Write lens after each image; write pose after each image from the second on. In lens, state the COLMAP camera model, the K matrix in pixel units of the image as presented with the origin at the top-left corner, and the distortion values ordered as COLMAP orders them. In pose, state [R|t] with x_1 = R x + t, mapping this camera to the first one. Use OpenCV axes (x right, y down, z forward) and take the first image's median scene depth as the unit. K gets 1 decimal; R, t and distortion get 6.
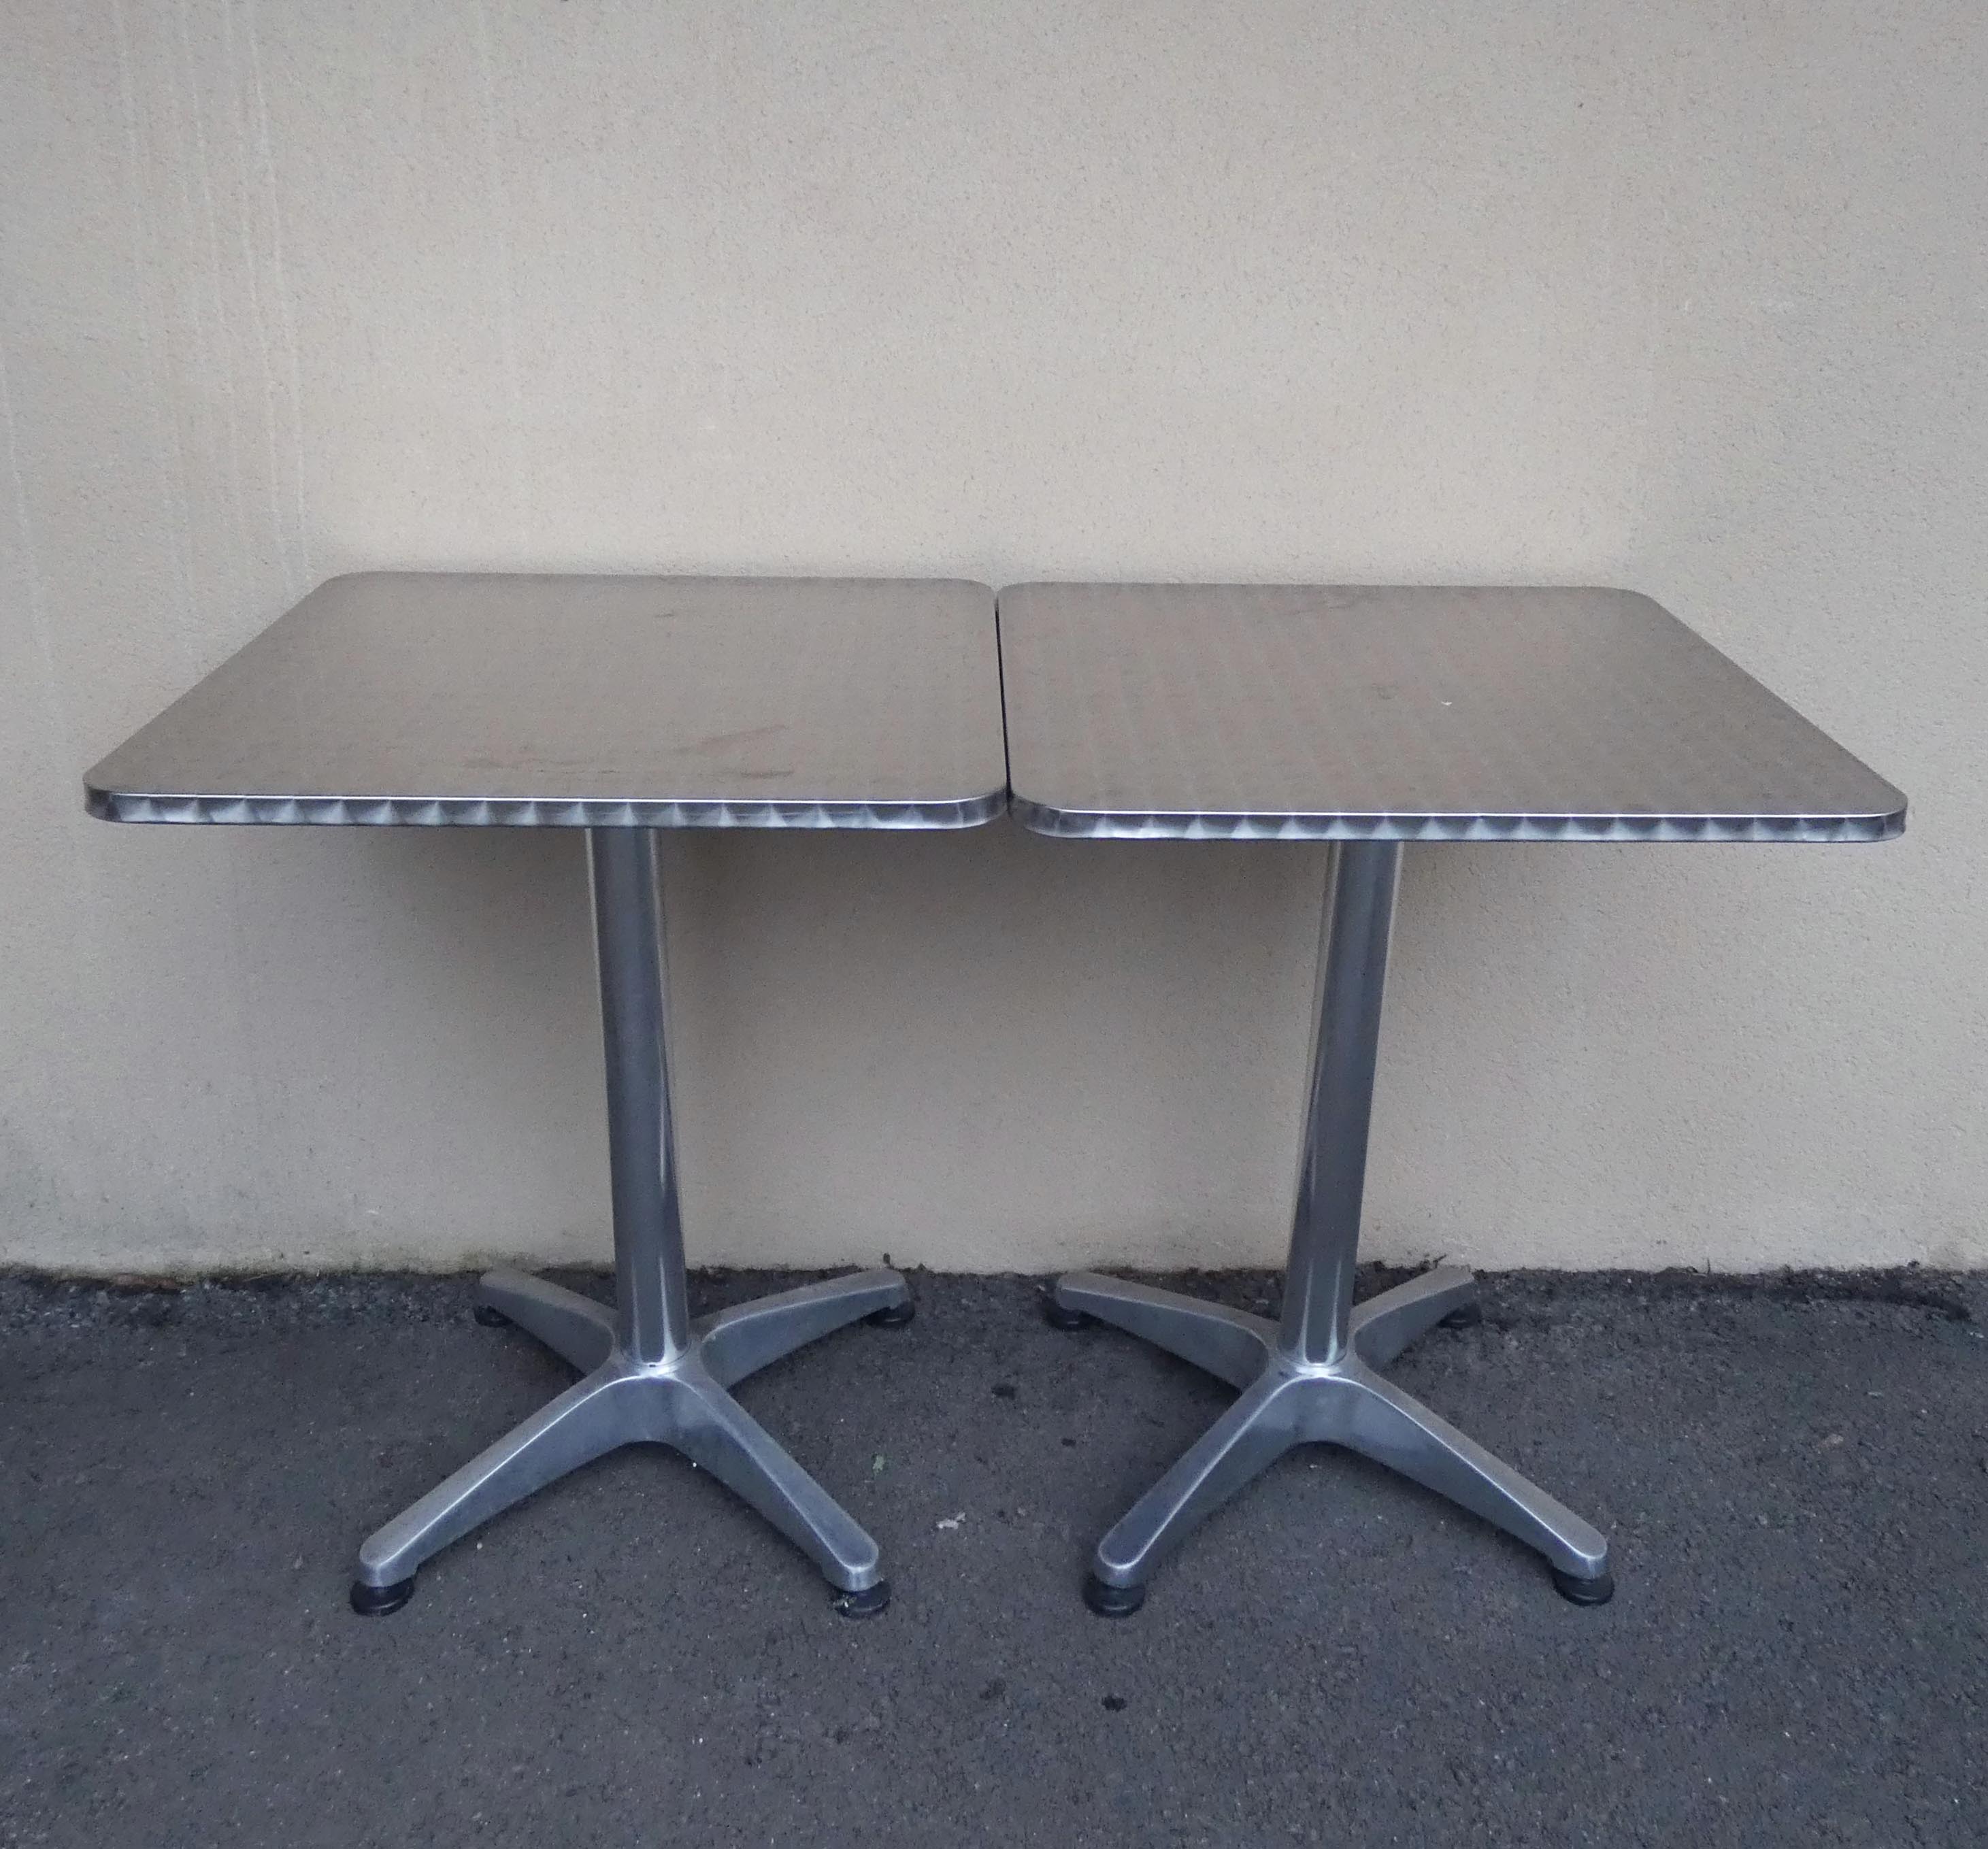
lens RADIAL K [[1888.2, 0, 1009.7], [0, 1888.2, 817.9], [0, 0, 1]] dist [0.028836, -0.029424]
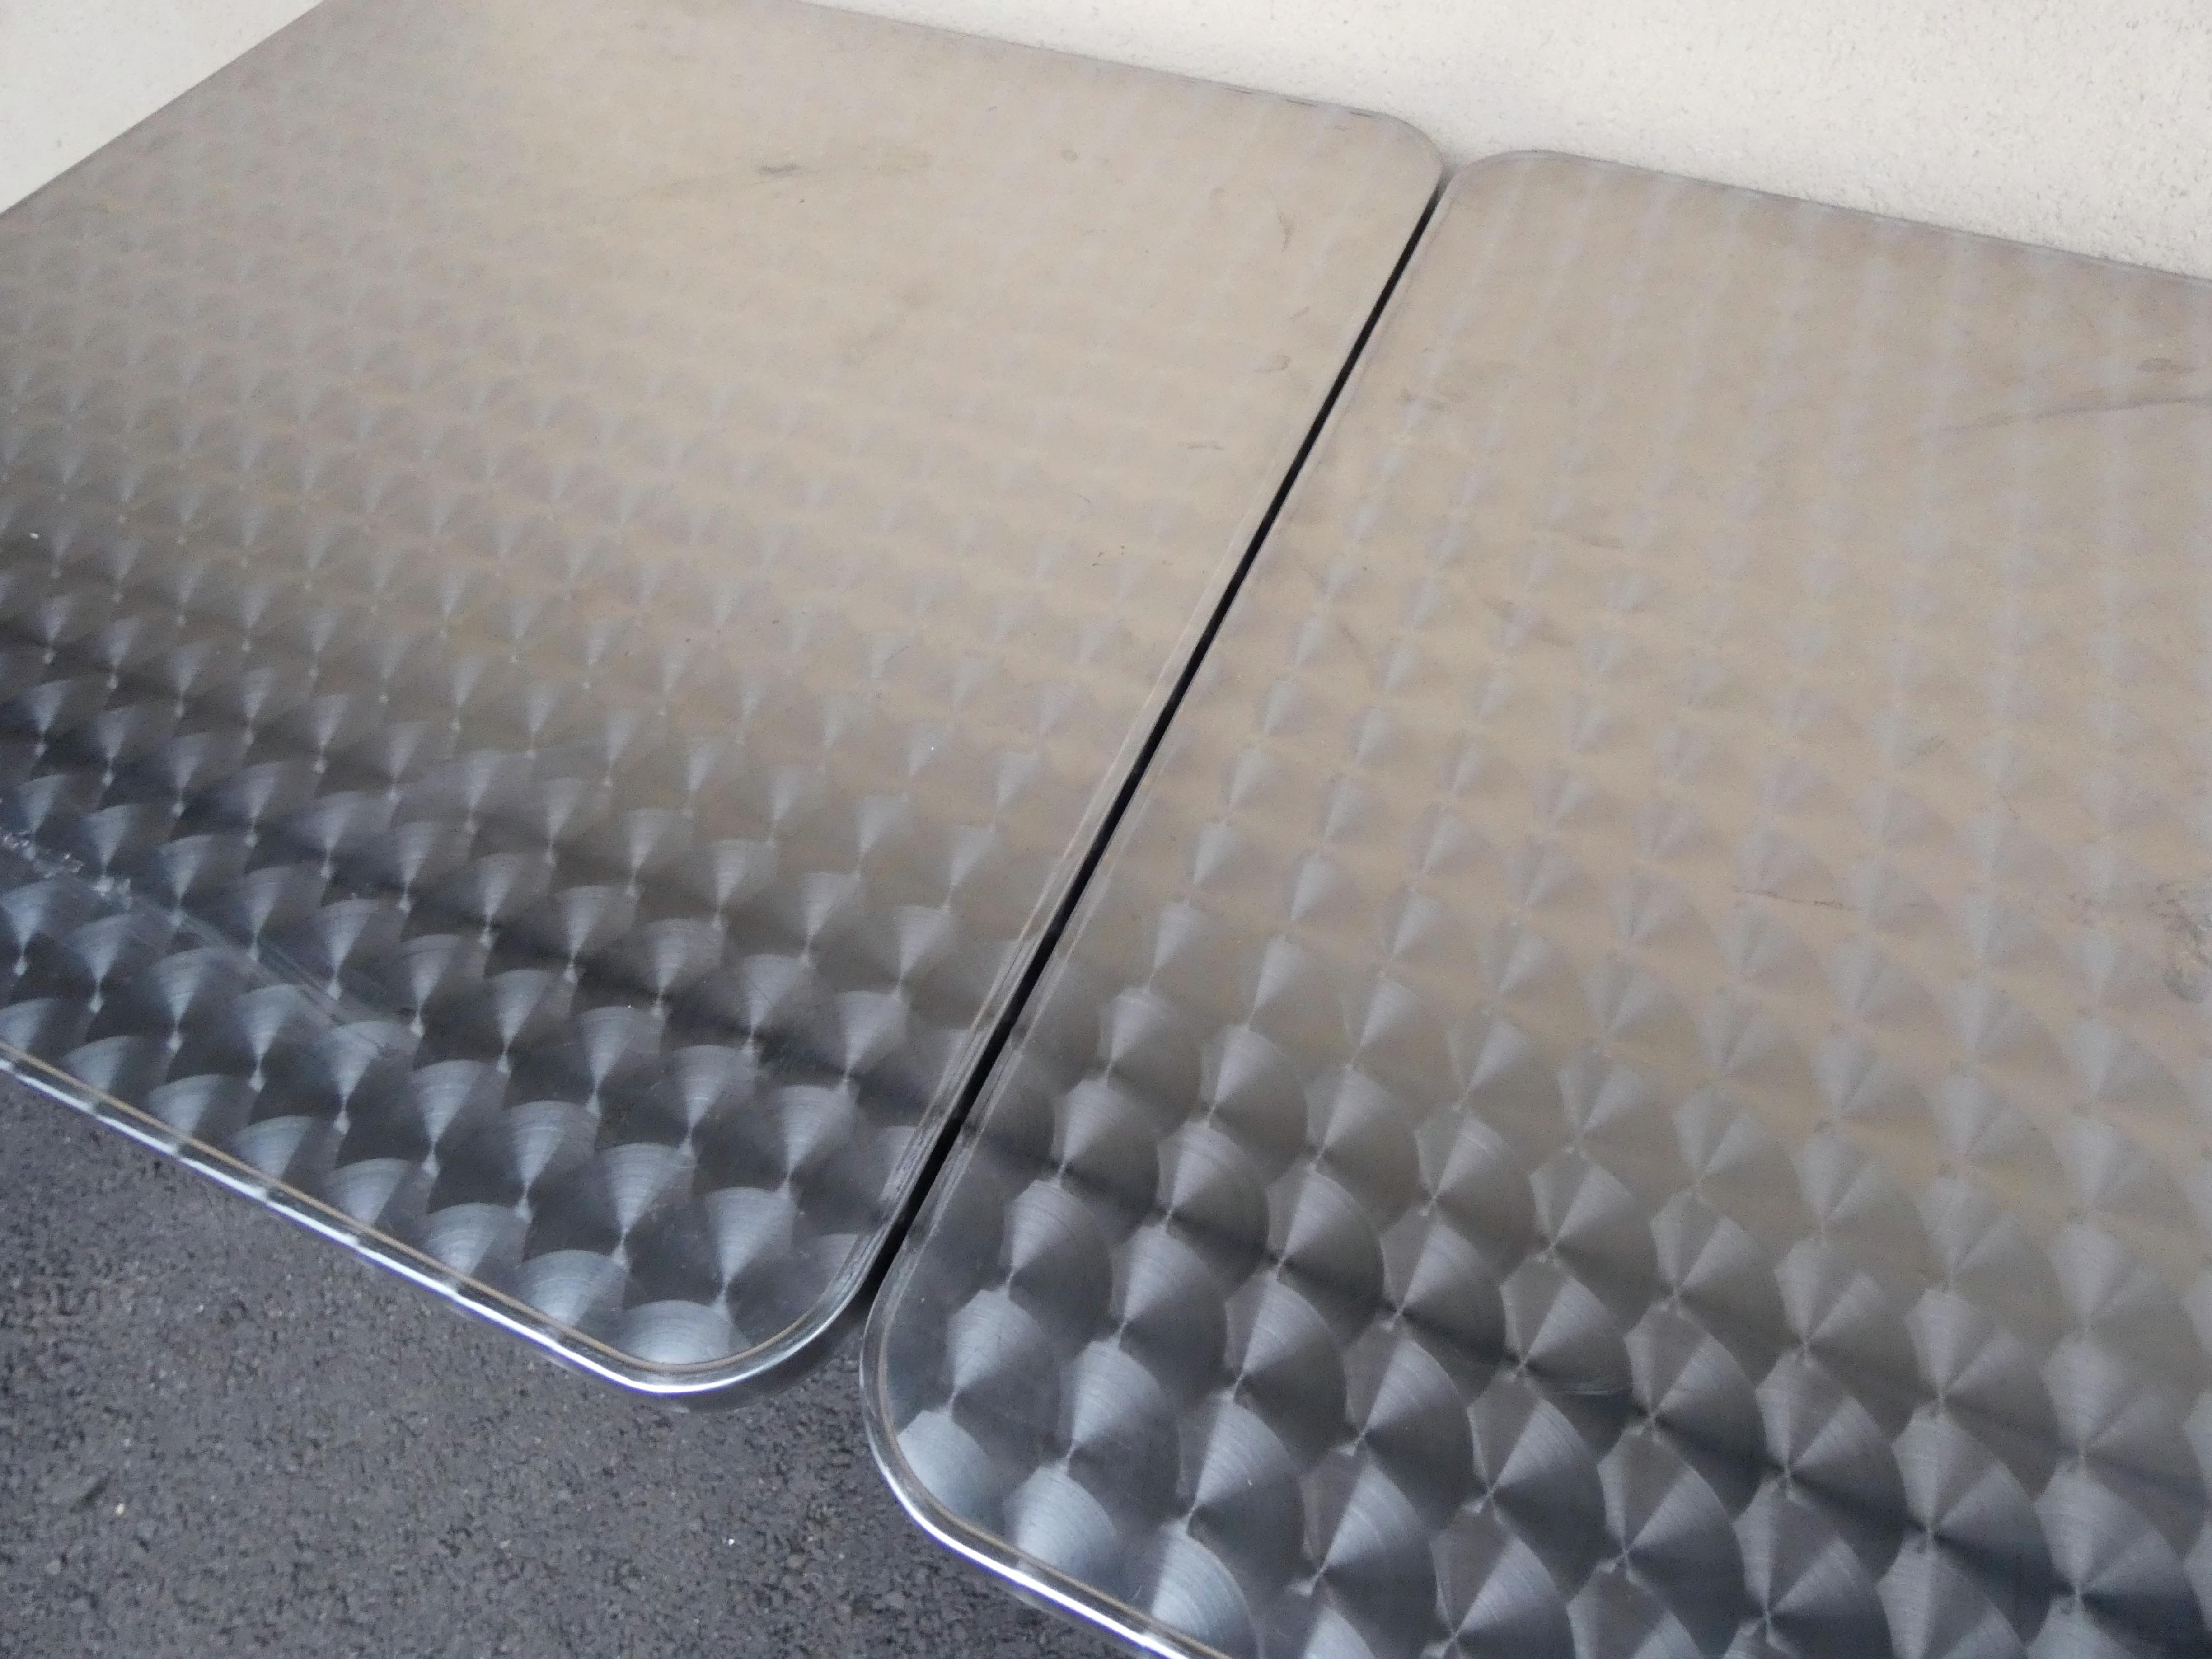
lens RADIAL K [[1305.7, 0, 1125.4], [0, 1305.7, 818.0], [0, 0, 1]] dist [0.004537, 0.001056]
pose [[0.906924, 0.325335, -0.267669, 0.065647], [-0.110249, 0.796482, 0.594527, -0.190704], [0.406614, -0.509680, 0.758216, 0.662707]]
